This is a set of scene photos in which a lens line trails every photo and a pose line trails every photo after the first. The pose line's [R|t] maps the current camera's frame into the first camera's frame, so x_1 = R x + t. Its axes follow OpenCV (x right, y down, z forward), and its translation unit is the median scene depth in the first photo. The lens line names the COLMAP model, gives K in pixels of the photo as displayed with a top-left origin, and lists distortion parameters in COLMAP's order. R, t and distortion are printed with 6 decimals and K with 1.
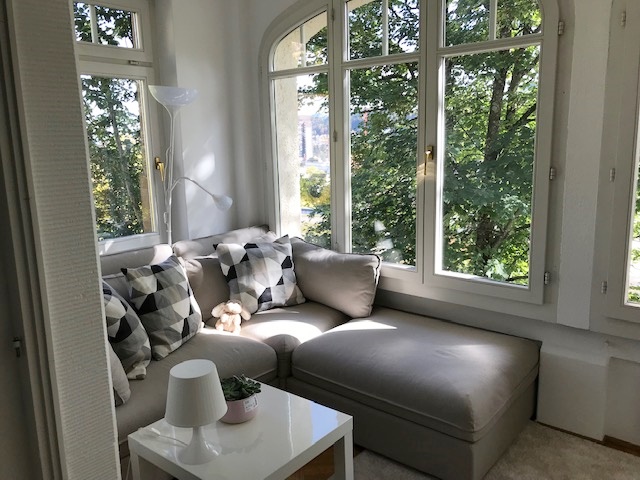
lens RADIAL K [[531.0, 0, 320.3], [0, 531.0, 235.2], [0, 0, 1]] dist [-0.003671, 0.001174]
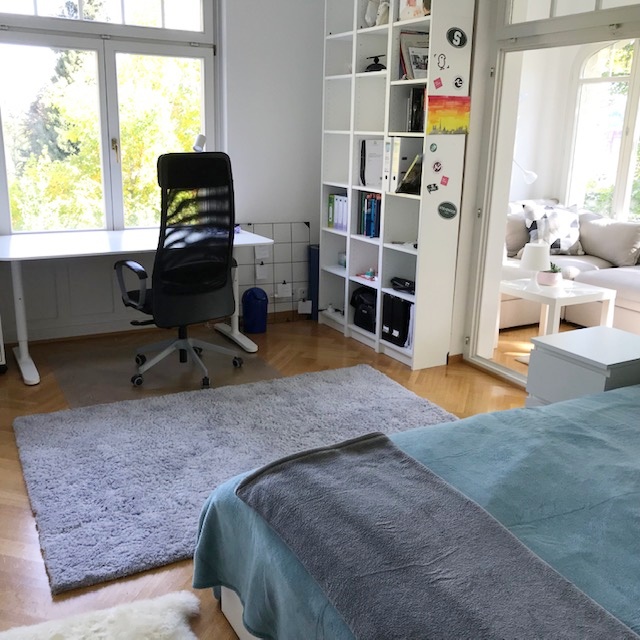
lens RADIAL K [[701.8, 0, 320.0], [0, 701.8, 316.4], [0, 0, 1]] dist [0.026769, 0.000000]
pose [[0.935853, 0.132216, -0.326646, -0.057268], [-0.104831, 0.989435, 0.100149, 0.195683], [0.336436, -0.059482, 0.939826, -1.054323]]
